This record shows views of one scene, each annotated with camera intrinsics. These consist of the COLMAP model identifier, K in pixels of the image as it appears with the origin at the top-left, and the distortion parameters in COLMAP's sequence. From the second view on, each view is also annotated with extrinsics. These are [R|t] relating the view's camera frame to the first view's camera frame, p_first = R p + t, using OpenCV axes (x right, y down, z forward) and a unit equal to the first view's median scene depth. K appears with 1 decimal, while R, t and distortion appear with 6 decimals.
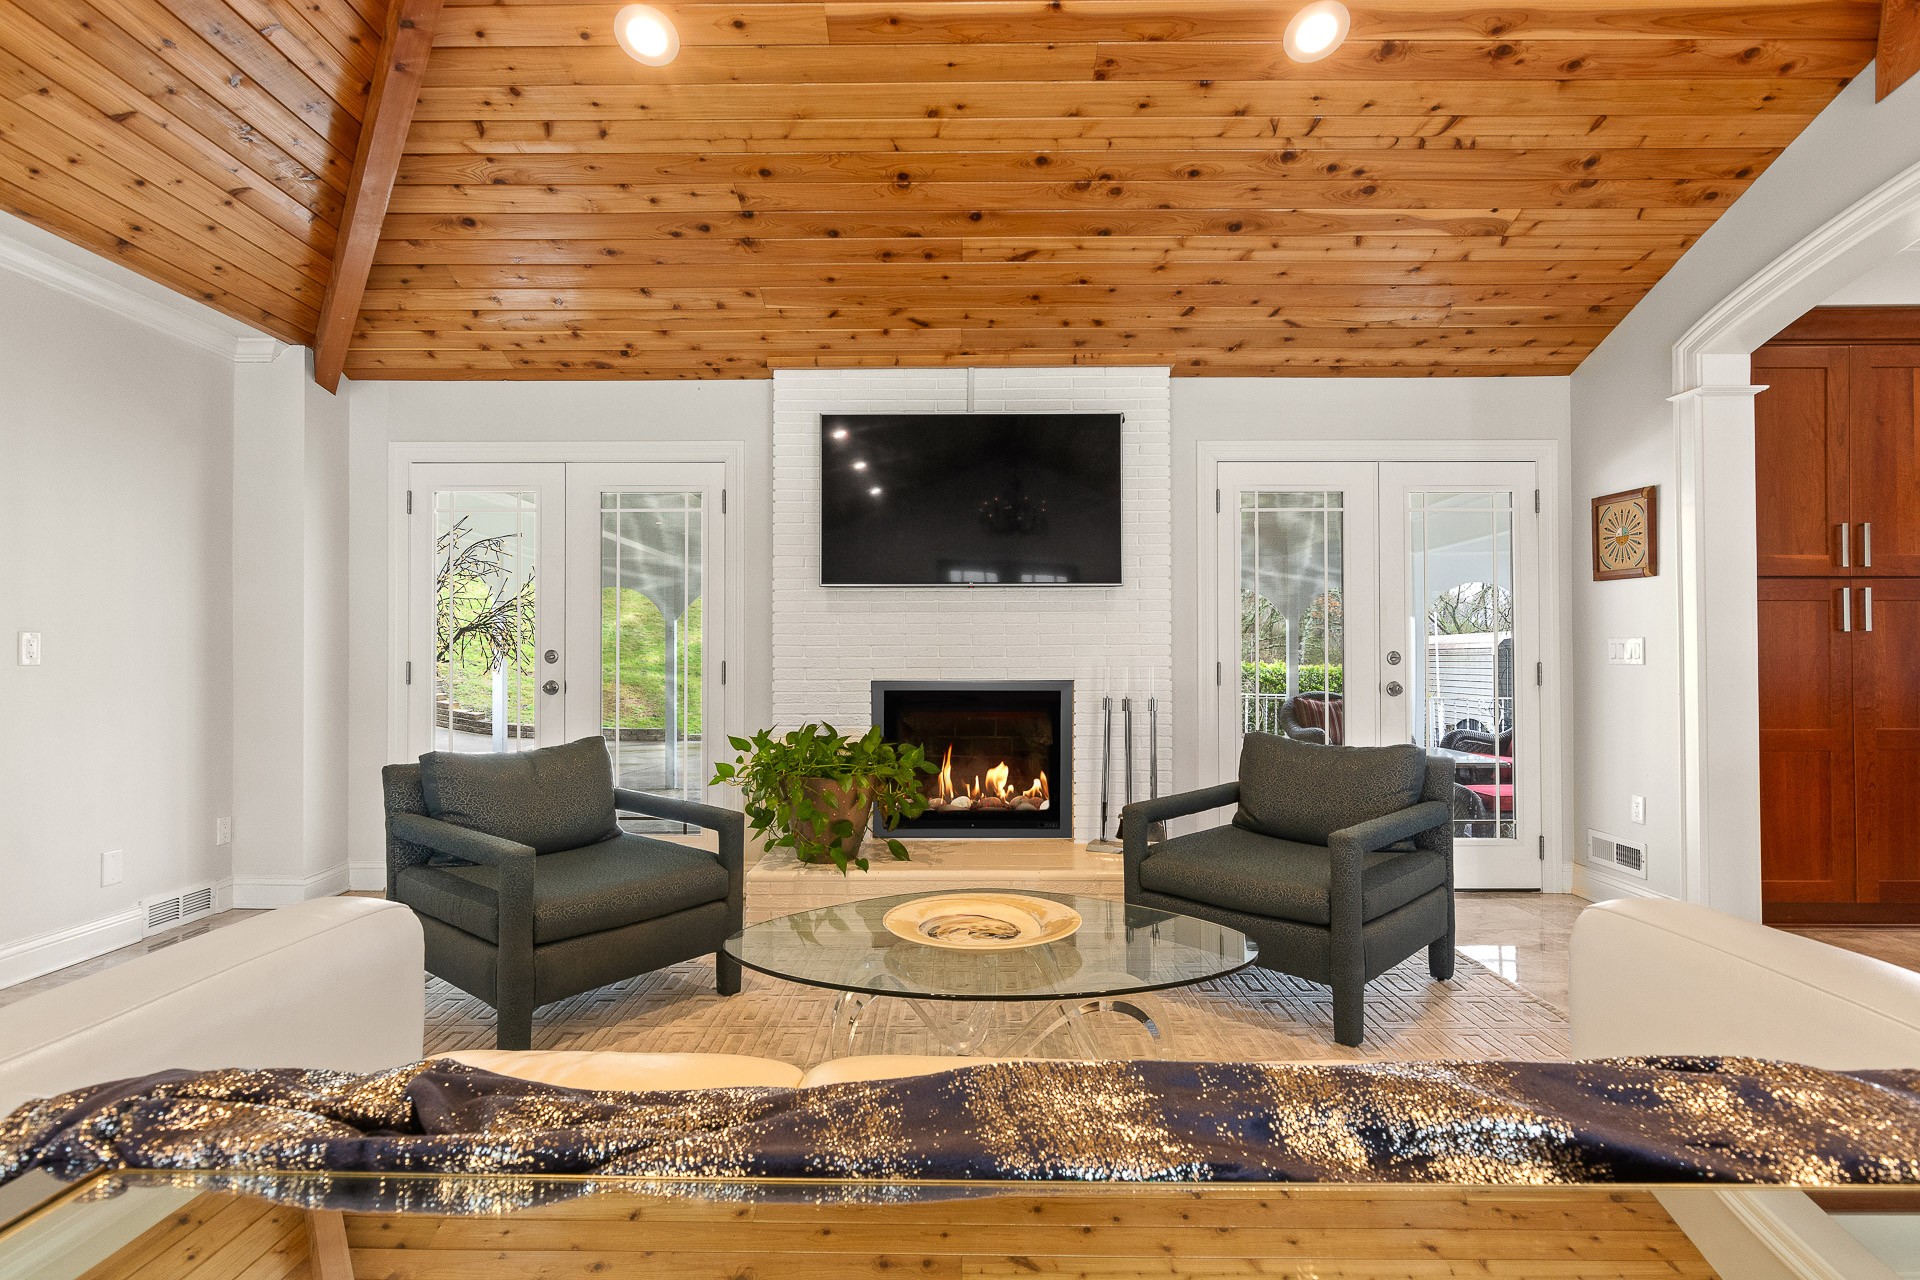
lens RADIAL K [[943.4, 0, 959.9], [0, 943.4, 661.8], [0, 0, 1]] dist [0.001818, 0.000628]
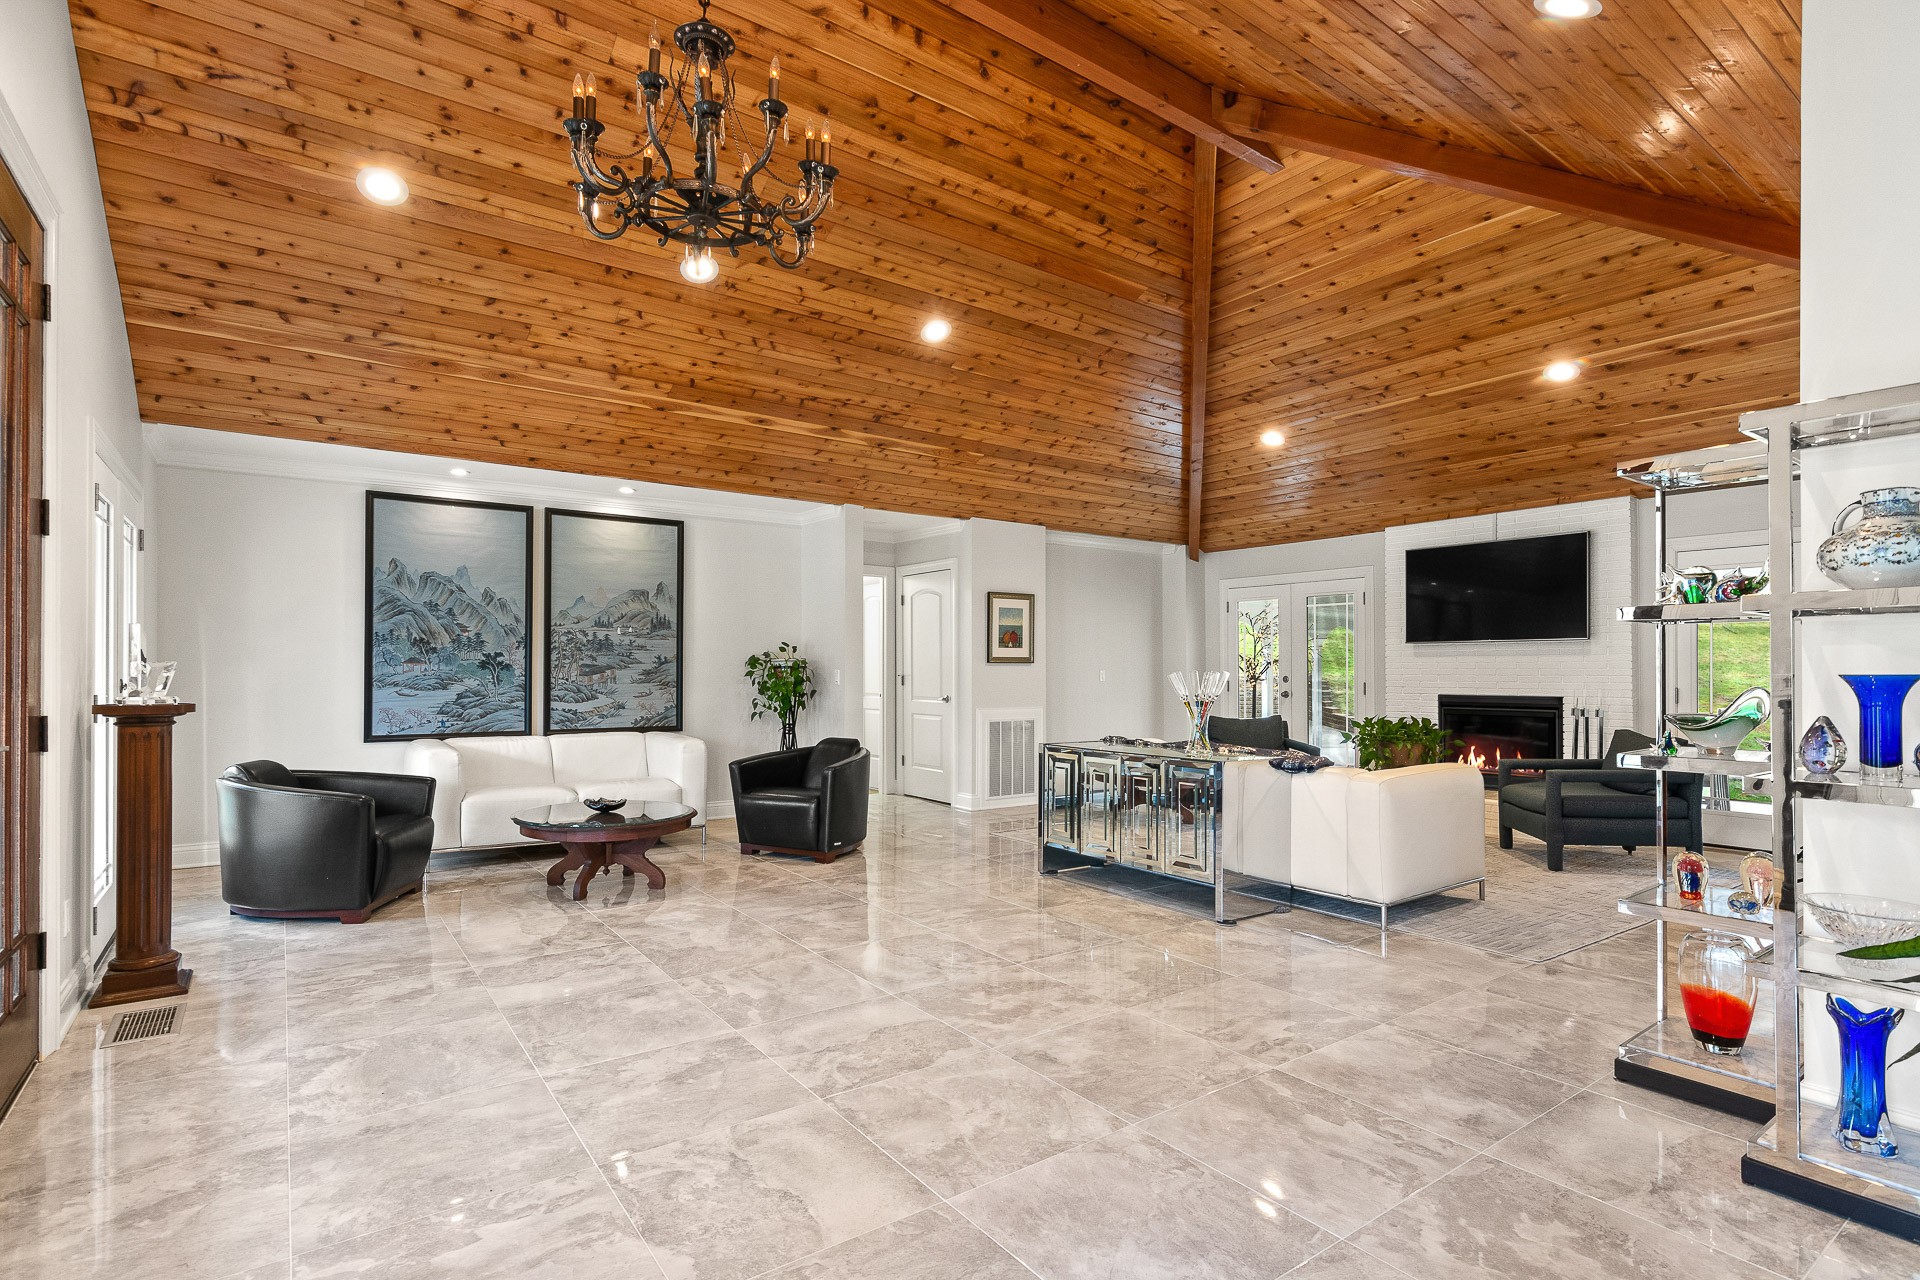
lens RADIAL K [[943.4, 0, 959.9], [0, 943.4, 661.8], [0, 0, 1]] dist [0.001818, 0.000628]
pose [[0.597101, -0.005466, -0.802148, 0.876516], [0.009144, 0.999958, -0.000008, -0.055206], [0.802114, -0.007330, 0.597126, -0.874121]]
